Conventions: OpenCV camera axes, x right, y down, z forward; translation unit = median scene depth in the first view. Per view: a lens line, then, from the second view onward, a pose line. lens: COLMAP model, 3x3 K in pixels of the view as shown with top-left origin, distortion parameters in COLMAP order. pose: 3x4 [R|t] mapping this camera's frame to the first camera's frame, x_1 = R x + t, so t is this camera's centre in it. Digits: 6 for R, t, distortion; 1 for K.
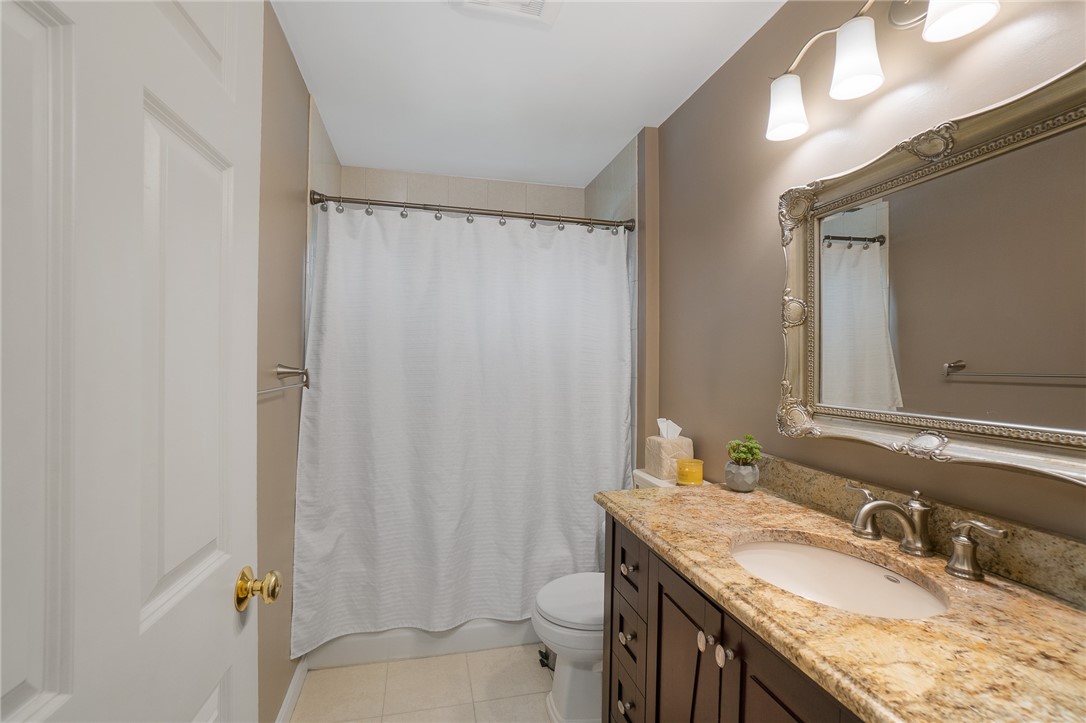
lens RADIAL K [[488.4, 0, 538.6], [0, 488.4, 360.5], [0, 0, 1]] dist [-0.026074, 0.000711]
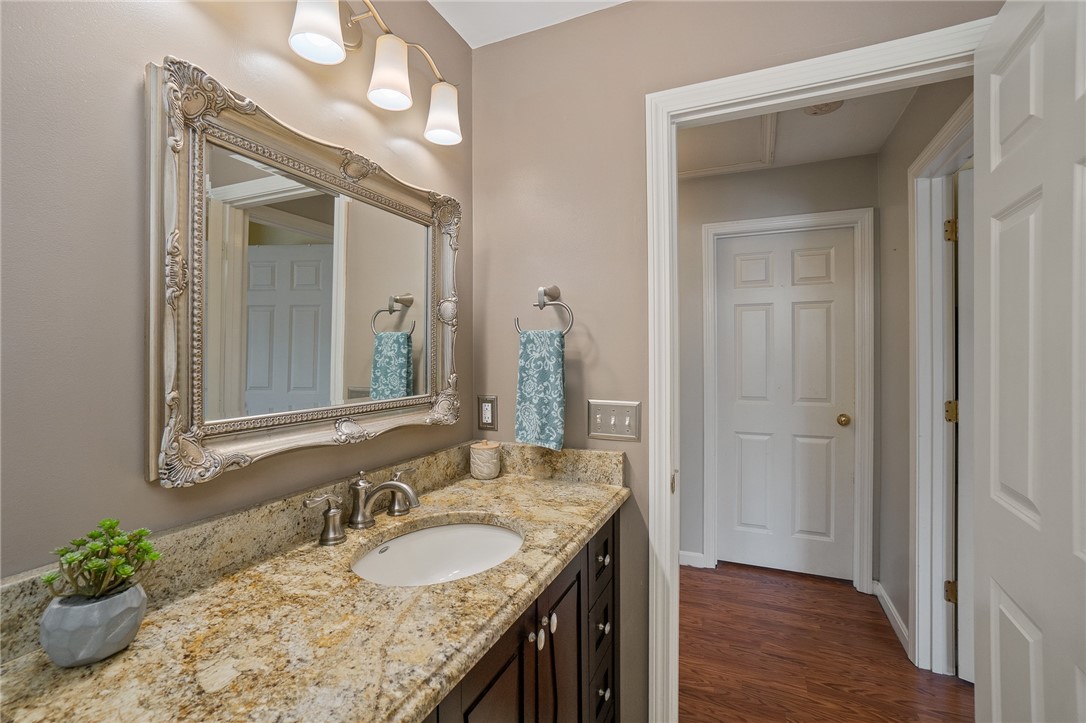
lens RADIAL K [[488.4, 0, 536.1], [0, 488.4, 355.5], [0, 0, 1]] dist [-0.026074, 0.000711]
pose [[-0.792387, -0.009534, 0.609944, -0.203653], [-0.008102, 0.999954, 0.005105, -0.007918], [-0.609965, -0.000897, -0.792428, 1.452371]]
